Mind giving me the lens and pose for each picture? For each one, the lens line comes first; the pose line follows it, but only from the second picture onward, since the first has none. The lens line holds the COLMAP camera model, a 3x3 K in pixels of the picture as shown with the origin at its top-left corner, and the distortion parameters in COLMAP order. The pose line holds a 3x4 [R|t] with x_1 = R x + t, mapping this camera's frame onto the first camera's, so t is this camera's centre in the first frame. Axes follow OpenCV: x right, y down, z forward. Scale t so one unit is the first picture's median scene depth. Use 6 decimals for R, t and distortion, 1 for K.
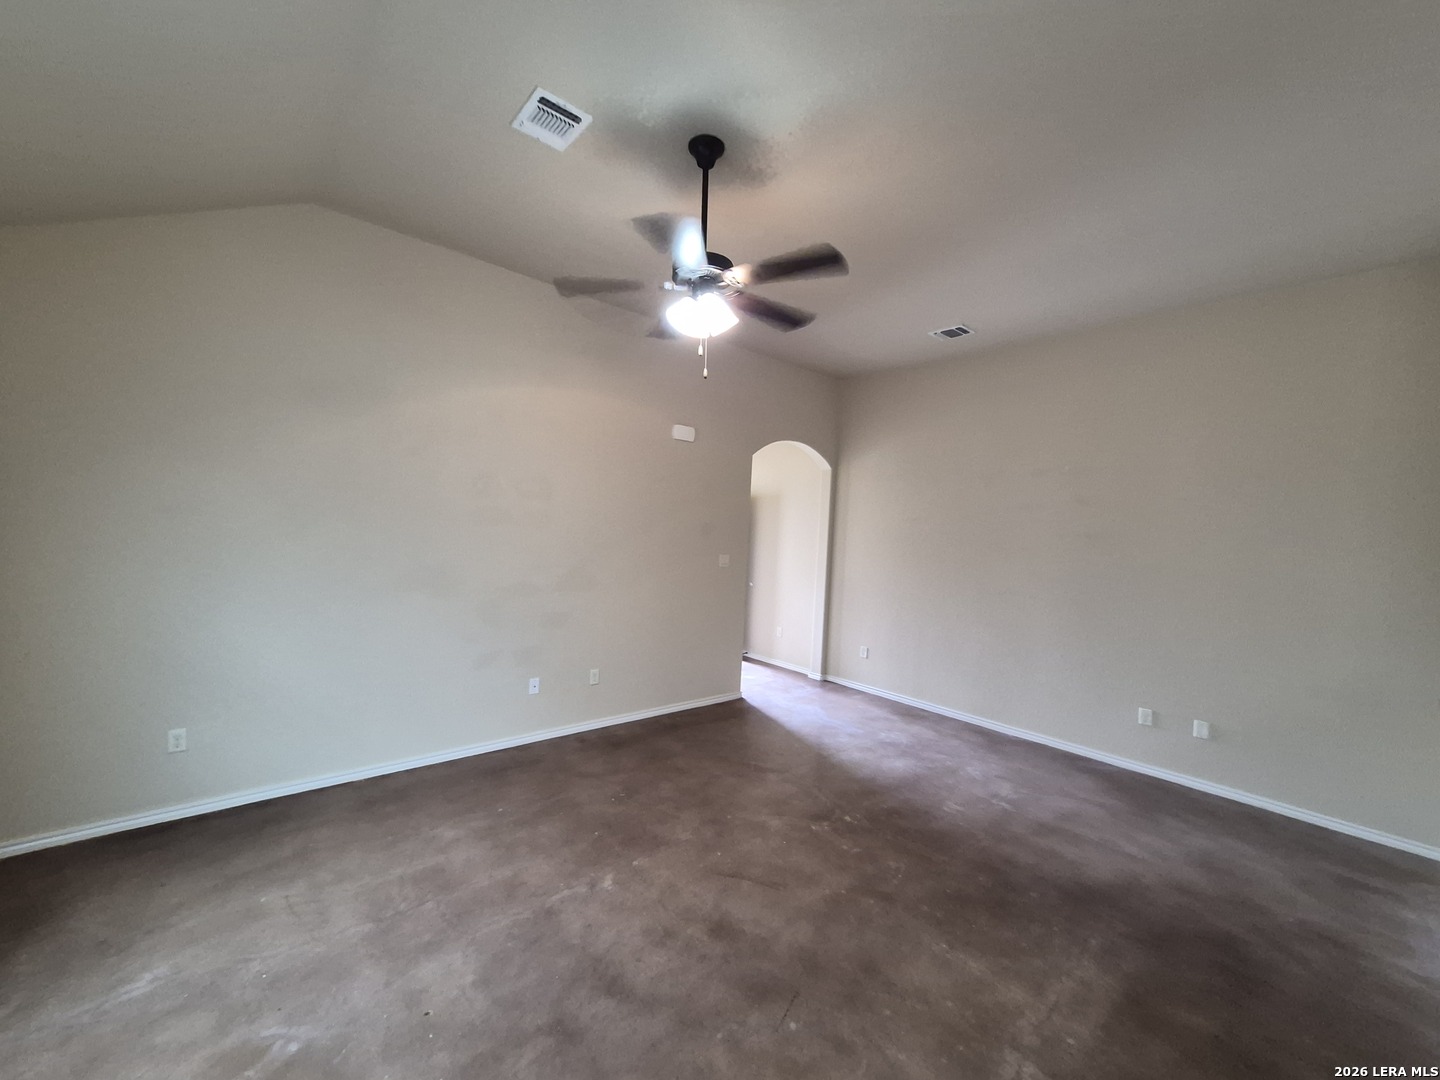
lens RADIAL K [[565.6, 0, 706.4], [0, 565.6, 544.5], [0, 0, 1]] dist [0.009234, -0.000869]
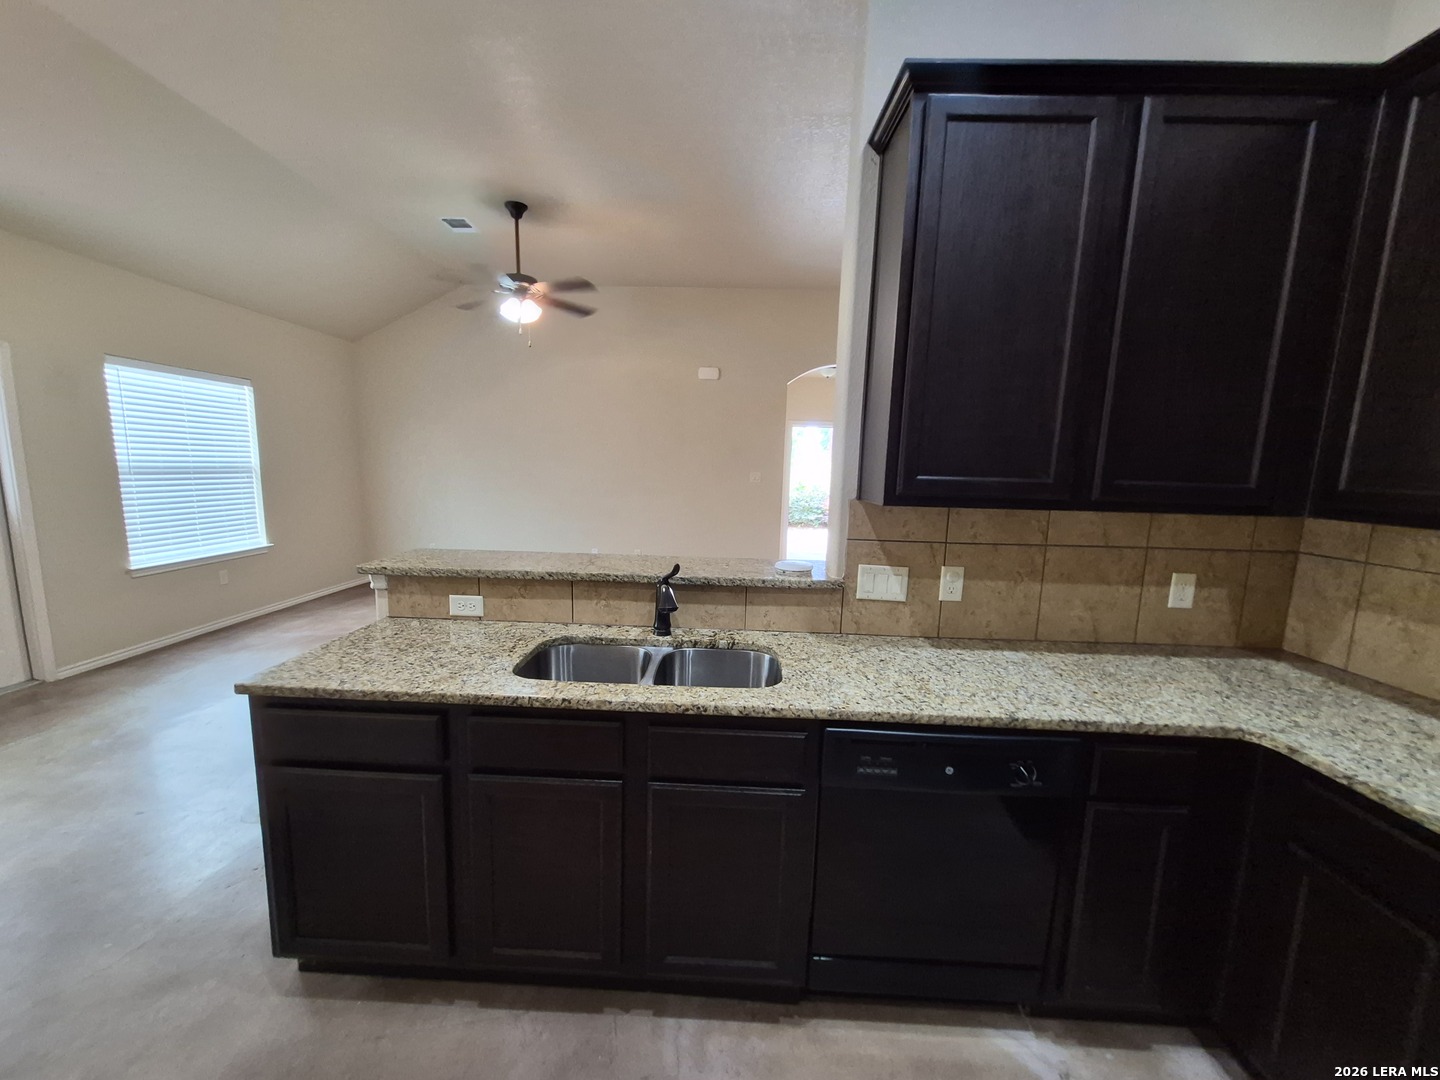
lens RADIAL K [[565.6, 0, 711.9], [0, 565.6, 551.8], [0, 0, 1]] dist [0.009234, -0.000869]
pose [[0.741037, 0.075033, -0.667259, 1.339977], [-0.011497, 0.995009, 0.099120, 0.114547], [0.671366, -0.065780, 0.738201, 0.081736]]
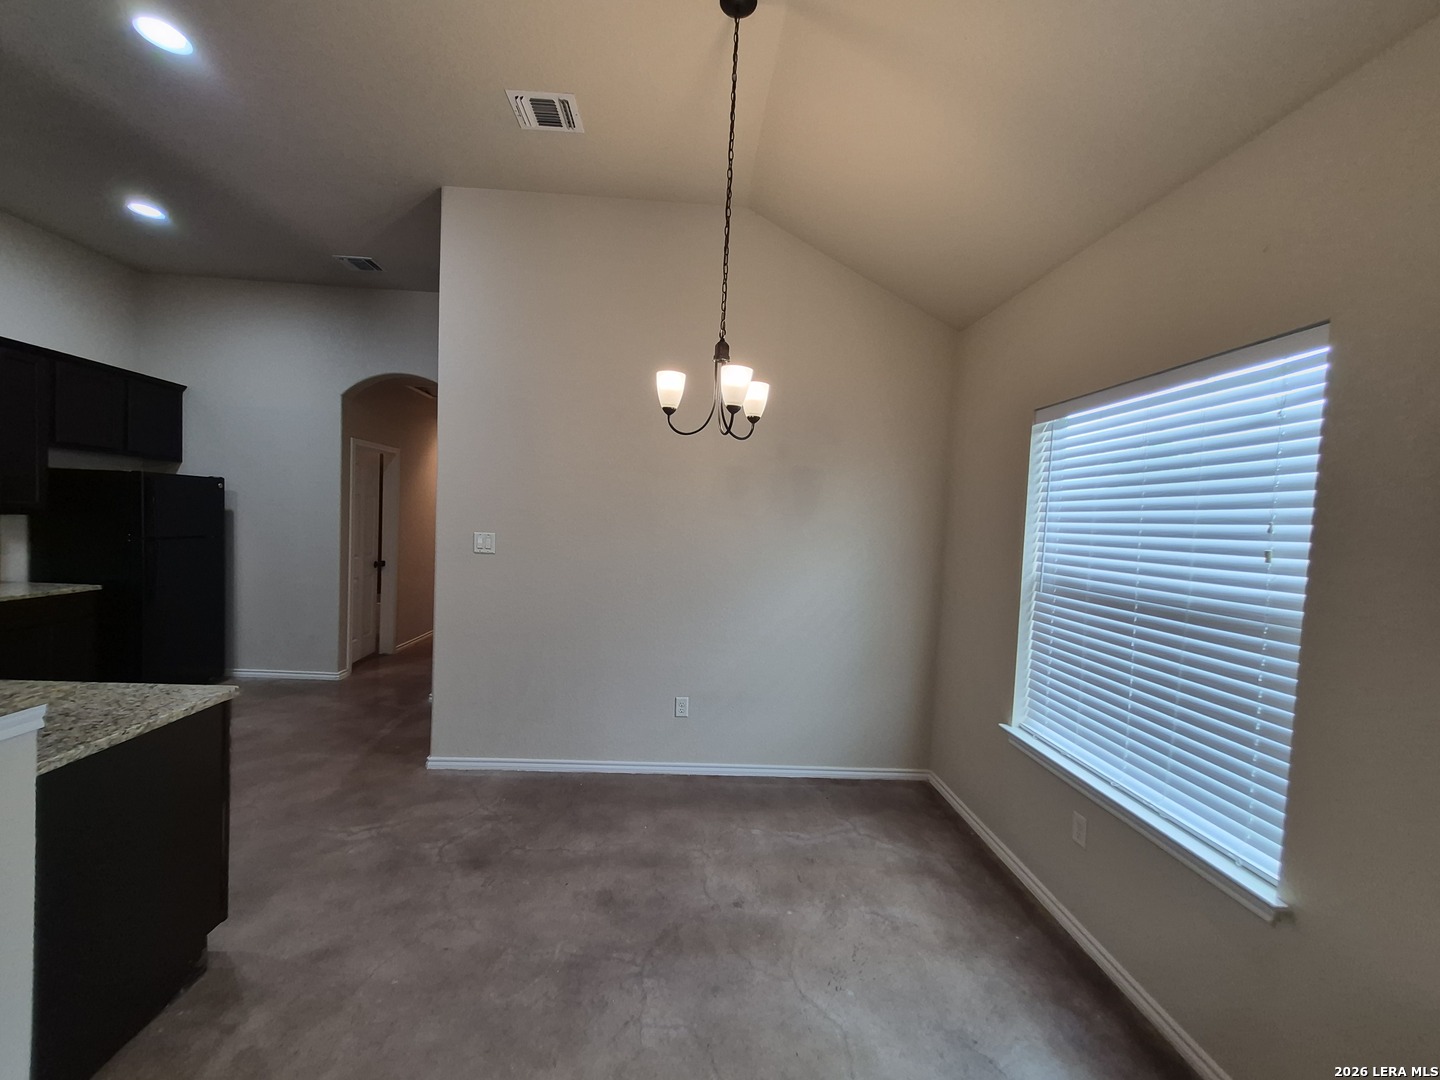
lens RADIAL K [[565.6, 0, 714.8], [0, 565.6, 548.4], [0, 0, 1]] dist [0.009234, -0.000869]
pose [[-0.791757, -0.114492, 0.600010, -0.028167], [-0.066375, 0.992587, 0.101816, 0.019858], [-0.607219, 0.040788, -0.793487, 0.329916]]
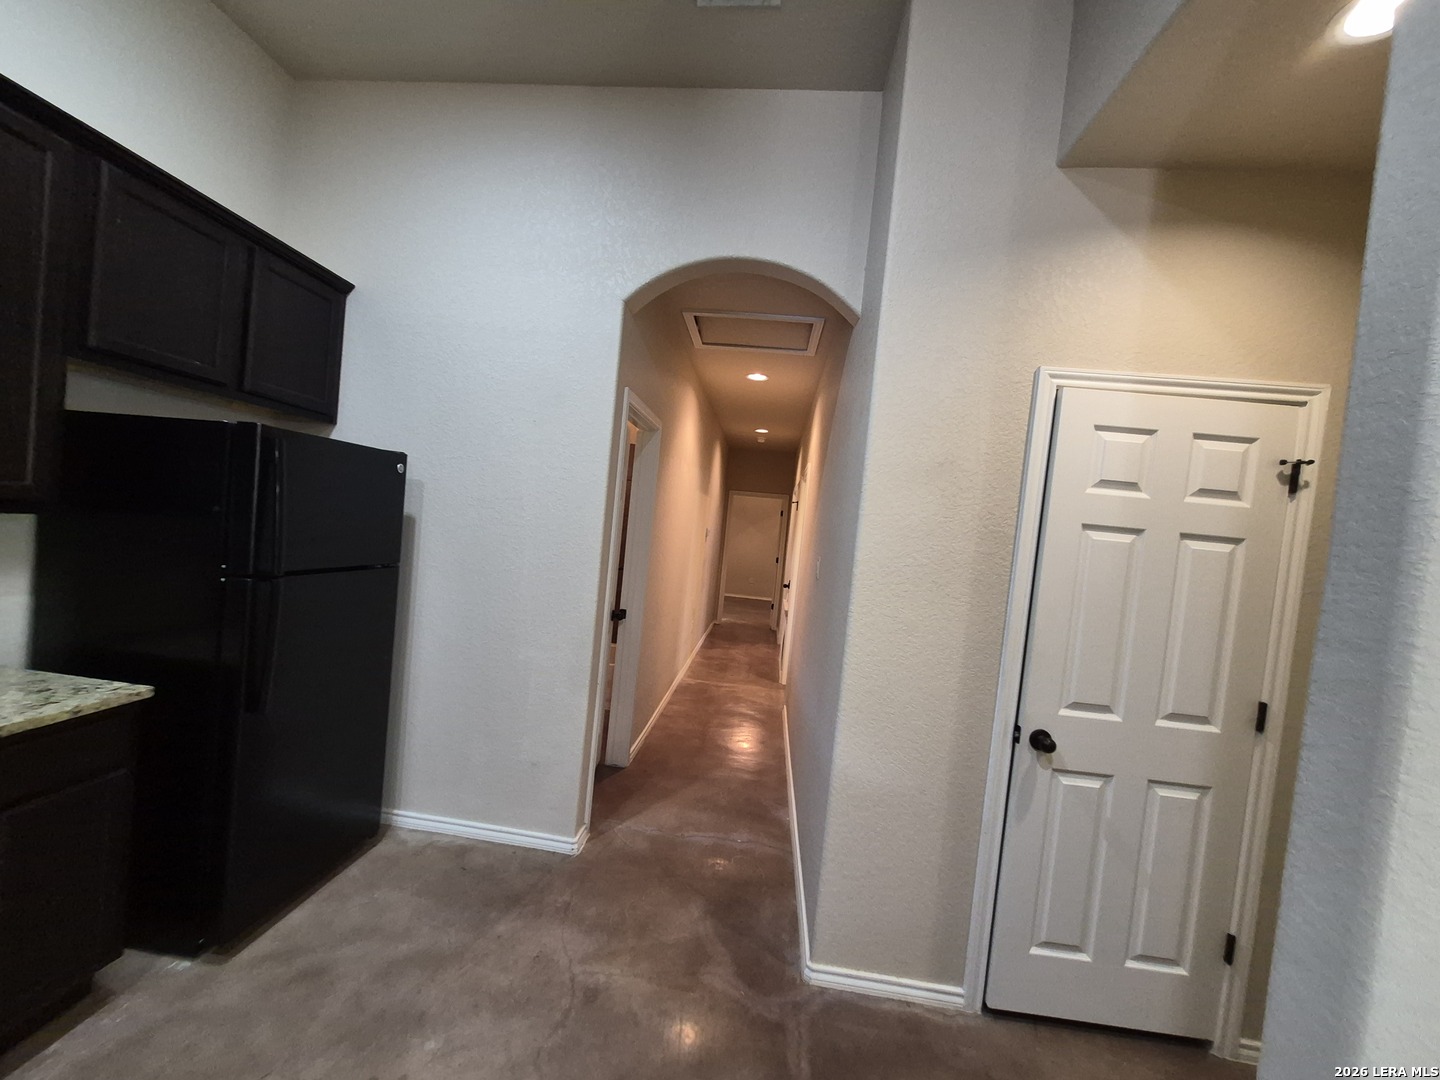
lens RADIAL K [[565.6, 0, 716.4], [0, 565.6, 544.5], [0, 0, 1]] dist [0.009234, -0.000869]
pose [[-0.687821, -0.136122, 0.713003, 1.073934], [-0.106660, 0.990550, 0.086217, 0.085915], [-0.718001, -0.016747, -0.695841, 0.148347]]
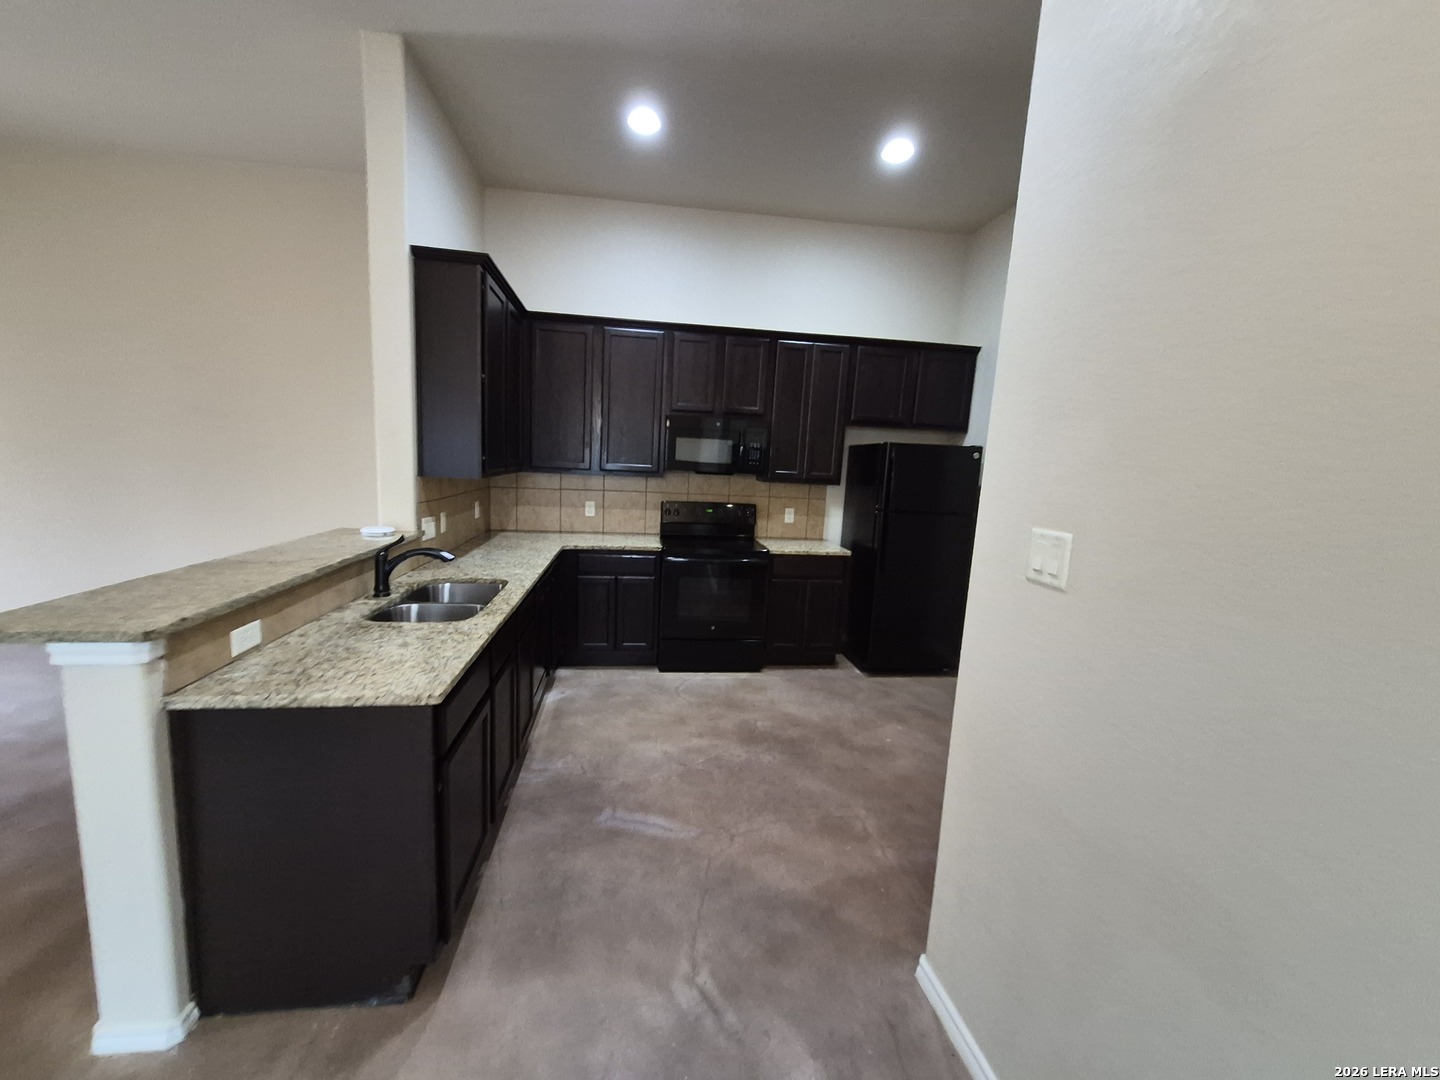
lens RADIAL K [[565.6, 0, 702.9], [0, 565.6, 545.7], [0, 0, 1]] dist [0.009234, -0.000869]
pose [[0.549916, -0.150637, 0.821523, 0.500675], [0.005209, 0.984201, 0.176978, 0.065508], [-0.835204, -0.093044, 0.542013, -0.277667]]
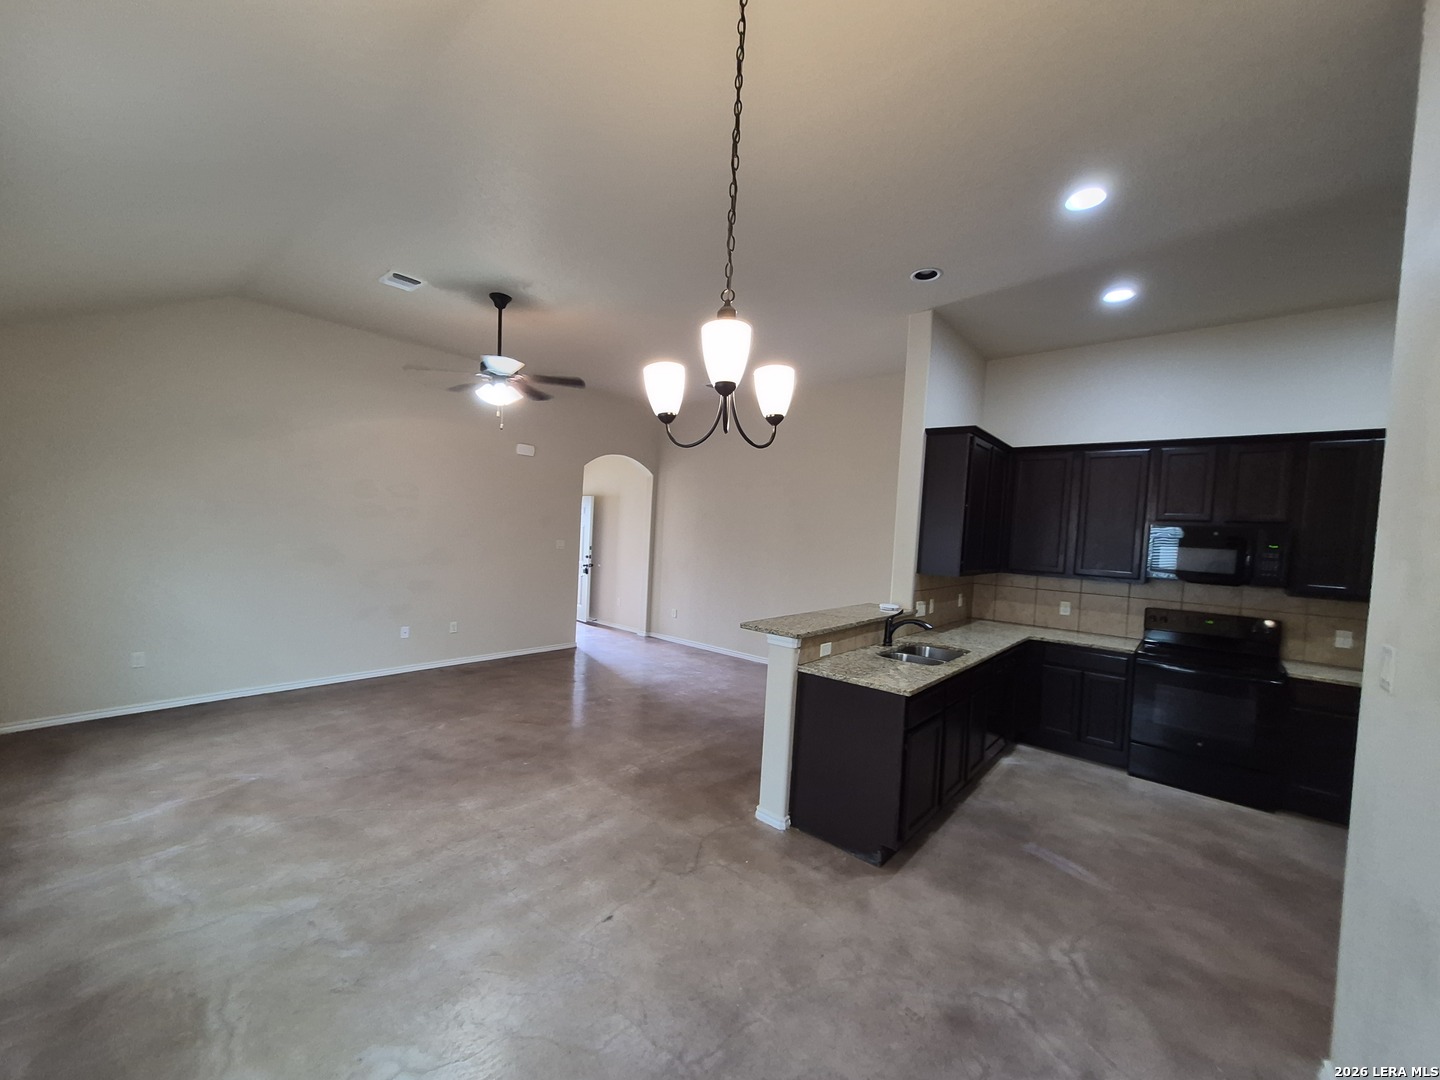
lens RADIAL K [[565.6, 0, 711.5], [0, 565.6, 543.6], [0, 0, 1]] dist [0.009234, -0.000869]
pose [[0.987678, -0.002416, 0.156482, 0.304848], [0.001574, 0.999984, 0.005505, 0.033570], [-0.156493, -0.005191, 0.987665, -0.675696]]
